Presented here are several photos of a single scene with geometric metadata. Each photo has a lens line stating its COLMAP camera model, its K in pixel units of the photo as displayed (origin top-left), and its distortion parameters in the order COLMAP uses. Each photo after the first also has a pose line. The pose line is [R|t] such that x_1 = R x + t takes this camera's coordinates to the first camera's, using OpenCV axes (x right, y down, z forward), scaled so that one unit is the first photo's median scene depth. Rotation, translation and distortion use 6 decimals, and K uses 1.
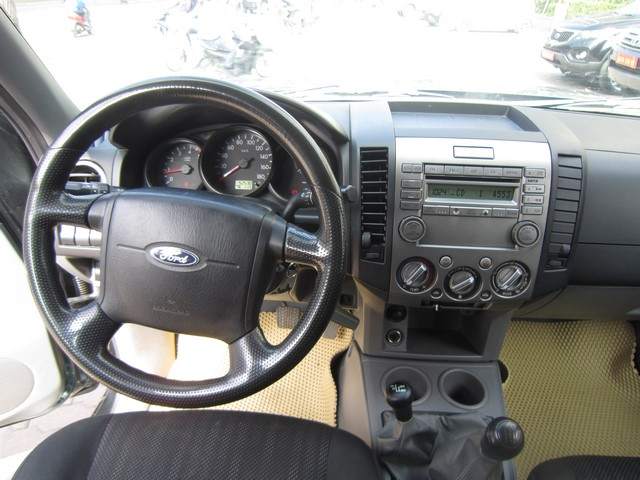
lens RADIAL K [[467.5, 0, 320.0], [0, 467.5, 240.0], [0, 0, 1]] dist [-0.030069, -0.001503]
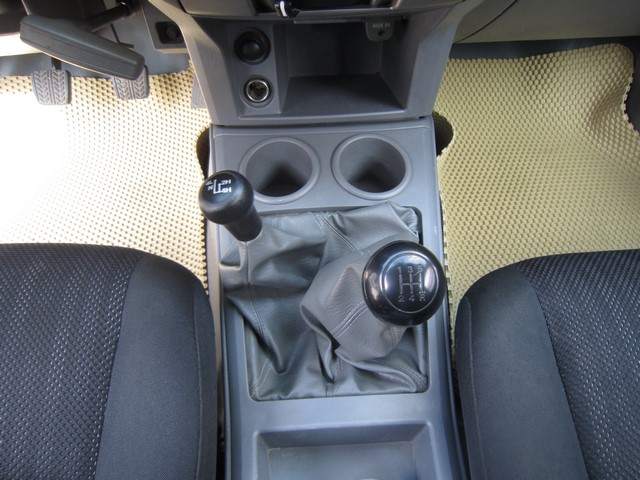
lens RADIAL K [[467.5, 0, 320.0], [0, 467.5, 240.0], [0, 0, 1]] dist [-0.030069, -0.001503]
pose [[0.993136, -0.106389, 0.048610, 0.209158], [0.072221, 0.884648, 0.460632, 0.121525], [-0.092009, -0.453959, 0.886259, 0.433392]]
